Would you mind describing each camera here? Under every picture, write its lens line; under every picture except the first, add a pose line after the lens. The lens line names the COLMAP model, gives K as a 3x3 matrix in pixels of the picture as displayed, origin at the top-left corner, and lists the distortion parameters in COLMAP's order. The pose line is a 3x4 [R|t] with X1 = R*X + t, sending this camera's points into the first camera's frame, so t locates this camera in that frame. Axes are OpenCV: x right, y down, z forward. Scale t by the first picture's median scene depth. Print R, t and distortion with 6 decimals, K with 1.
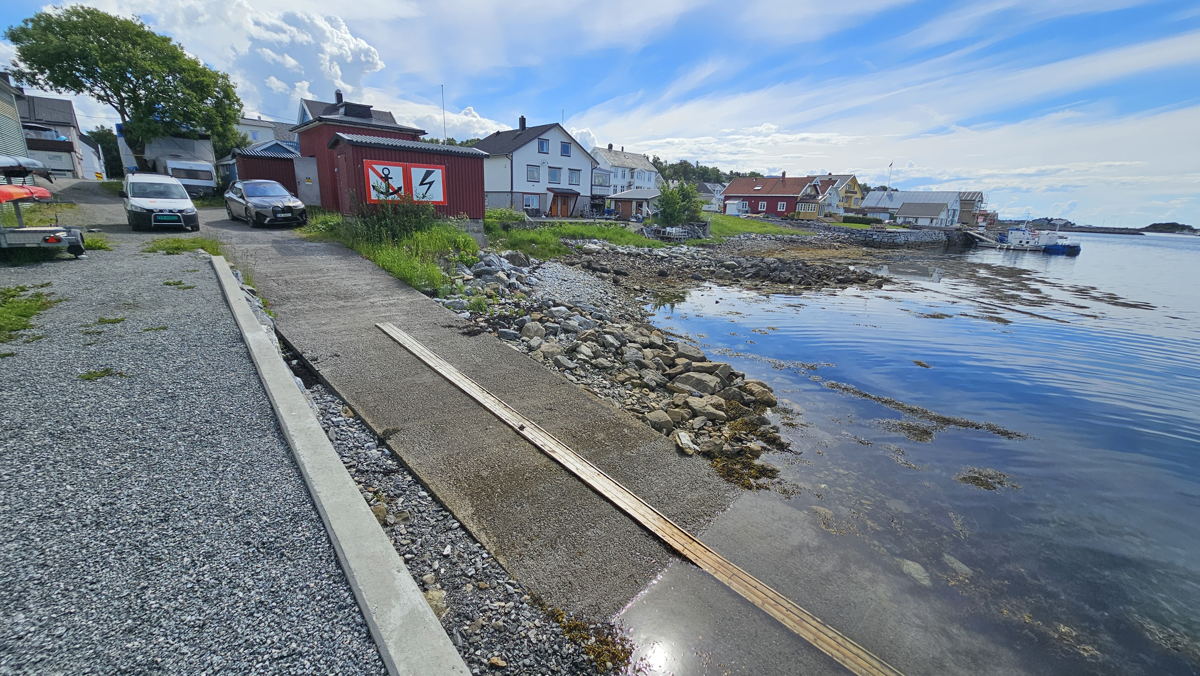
lens RADIAL K [[493.9, 0, 600.0], [0, 493.9, 338.0], [0, 0, 1]] dist [0.001010, 0.000128]
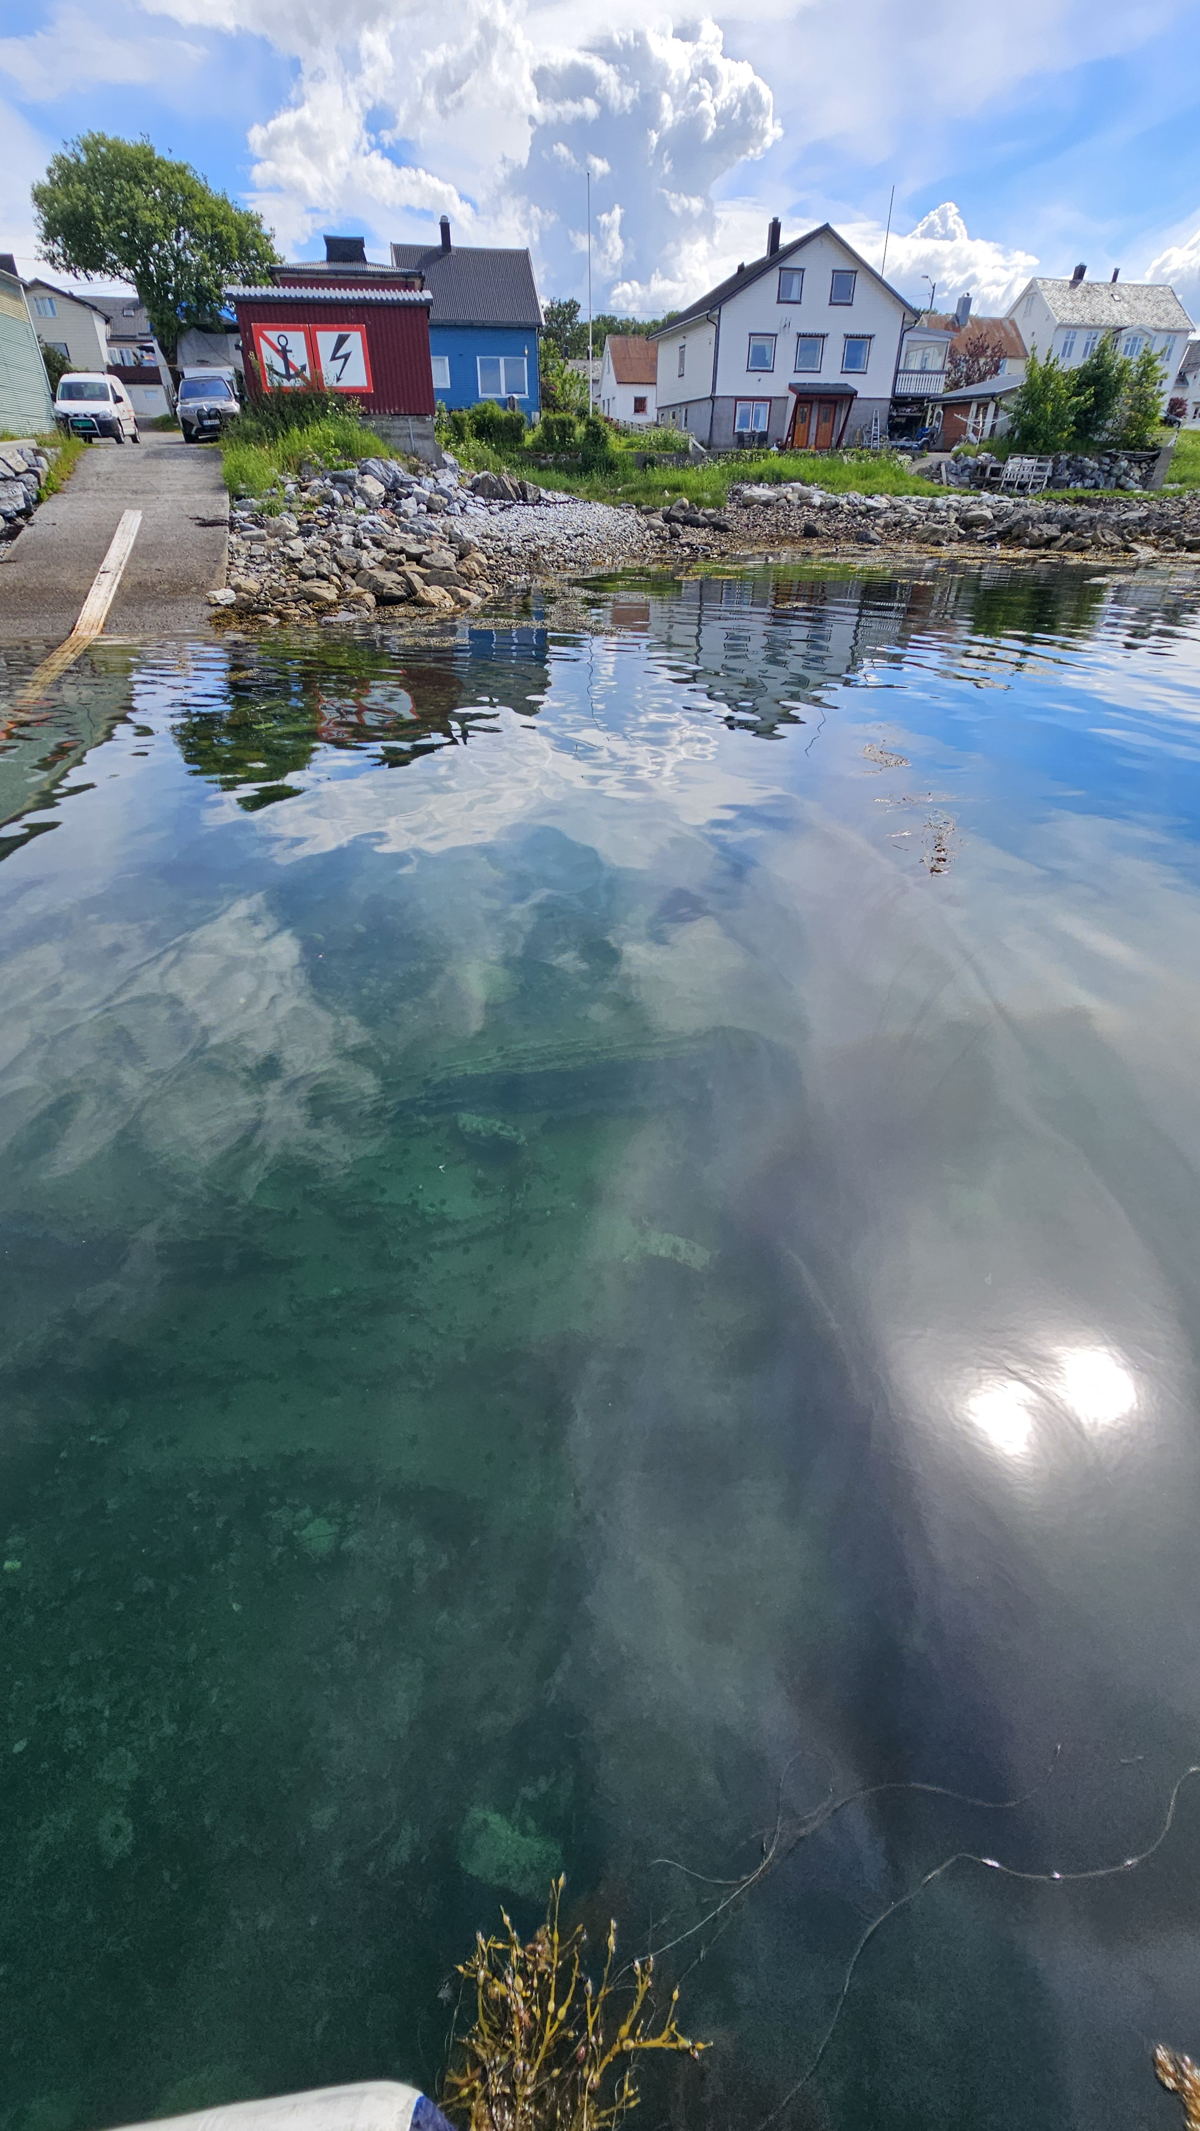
lens RADIAL K [[877.1, 0, 600.0], [0, 877.1, 1065.5], [0, 0, 1]] dist [0.001010, 0.000128]
pose [[0.863011, 0.252730, -0.437424, 0.607067], [-0.097199, 0.932759, 0.347150, 0.130998], [0.495746, -0.257077, 0.829546, -0.114416]]
